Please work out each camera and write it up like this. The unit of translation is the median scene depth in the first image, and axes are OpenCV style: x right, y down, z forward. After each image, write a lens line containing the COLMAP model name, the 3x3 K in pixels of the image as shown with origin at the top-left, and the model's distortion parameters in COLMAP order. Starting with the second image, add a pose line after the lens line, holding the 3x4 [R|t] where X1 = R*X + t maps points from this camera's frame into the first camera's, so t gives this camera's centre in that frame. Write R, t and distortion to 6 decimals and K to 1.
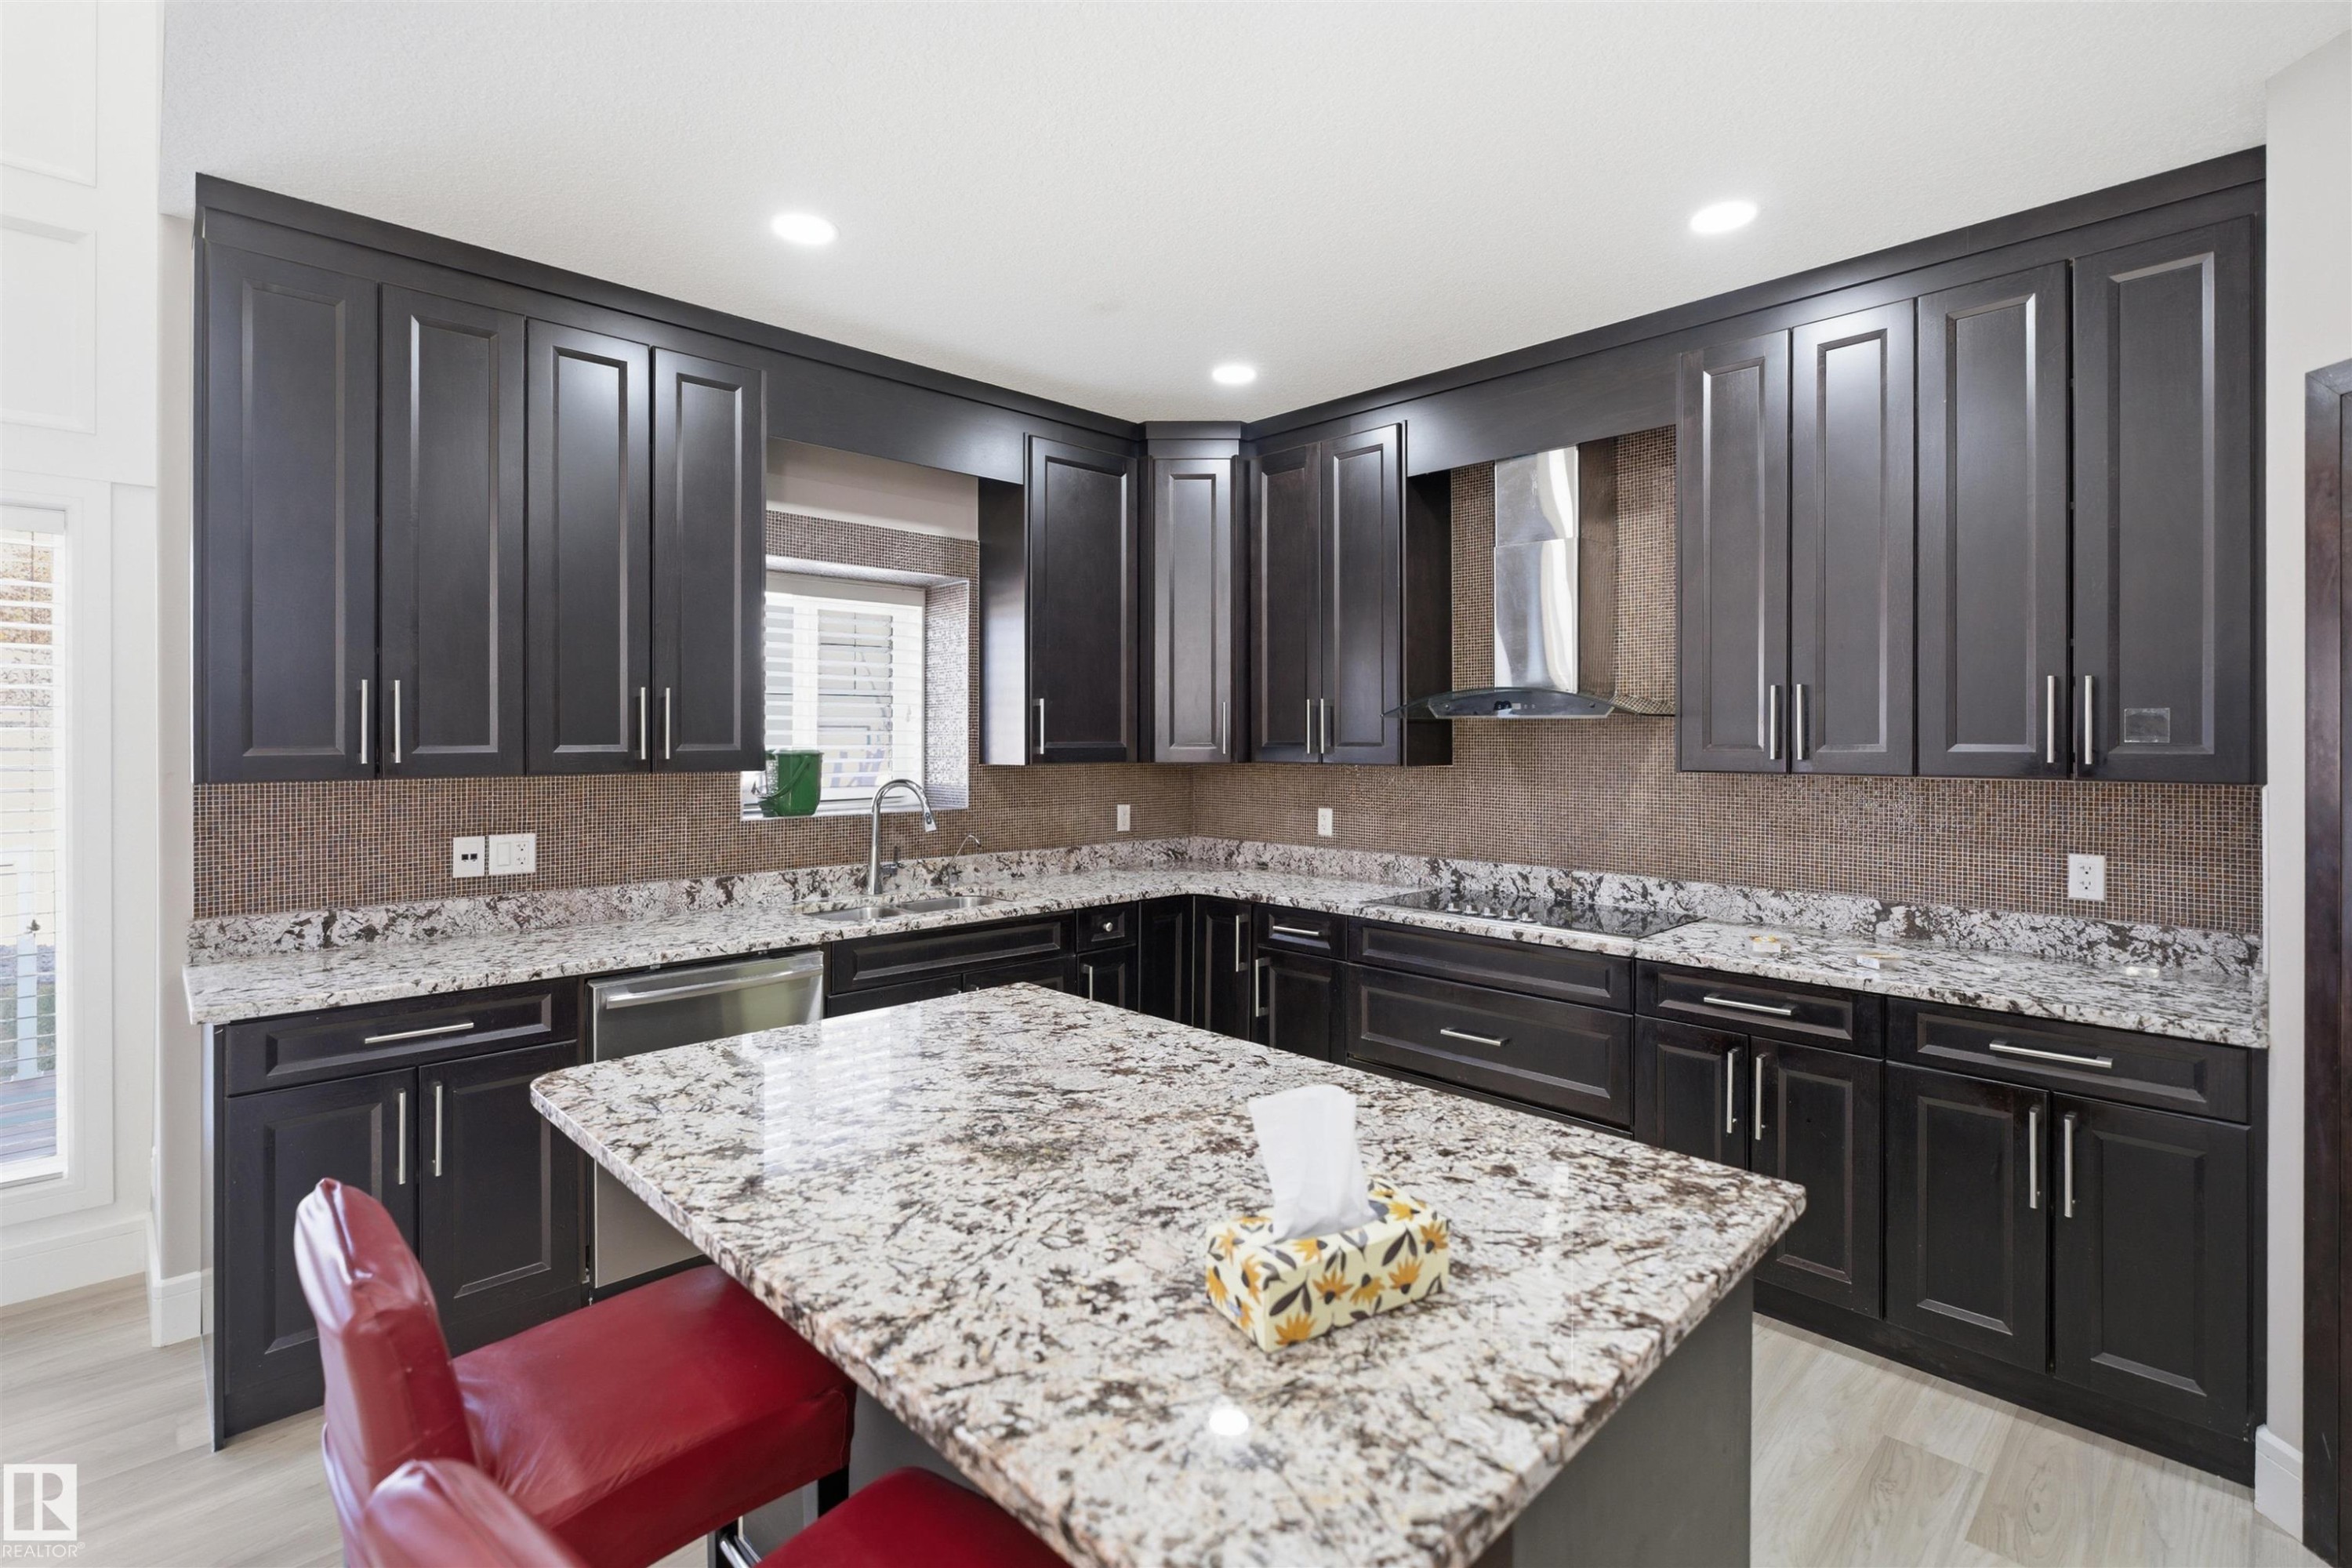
lens RADIAL K [[1075.7, 0, 1176.0], [0, 1075.7, 784.0], [0, 0, 1]] dist [-0.036114, 0.000323]
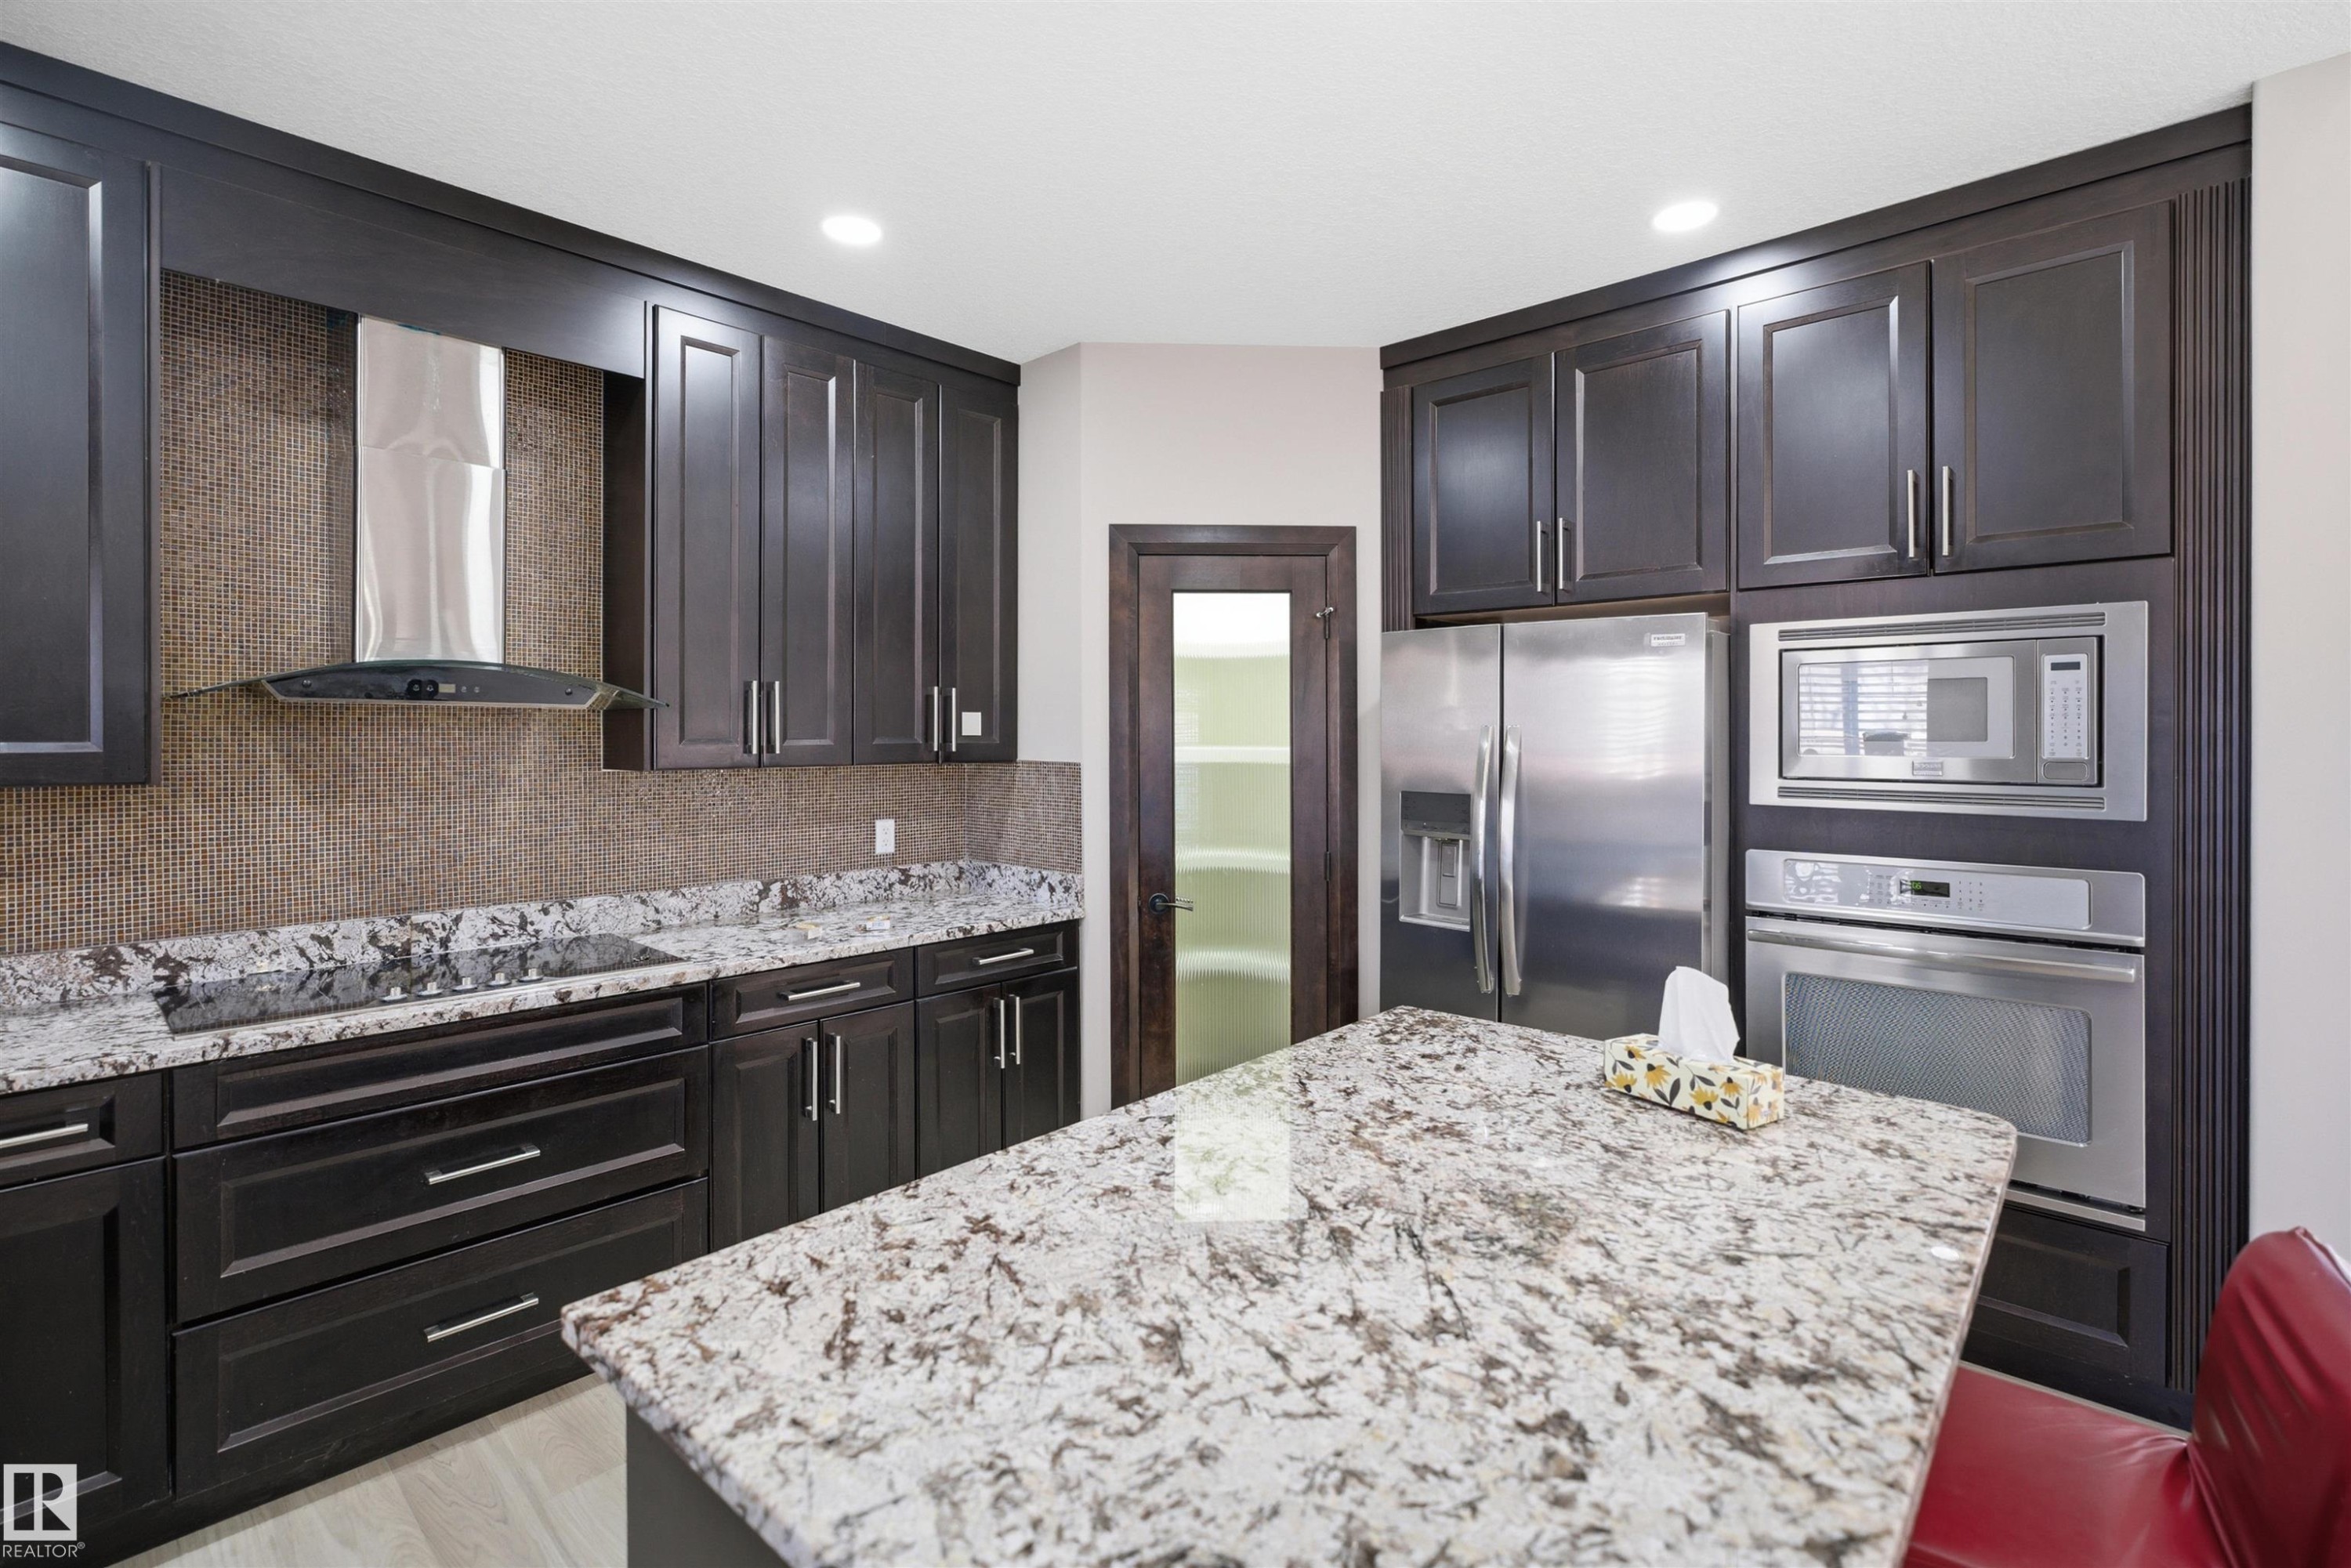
lens RADIAL K [[1080.1, 0, 1175.5], [0, 1080.1, 784.0], [0, 0, 1]] dist [-0.004416, -0.000919]
pose [[-0.052294, -0.049047, 0.997427, -0.582008], [0.040942, 0.997848, 0.051214, -0.036942], [-0.997792, 0.043514, -0.050173, 0.782855]]
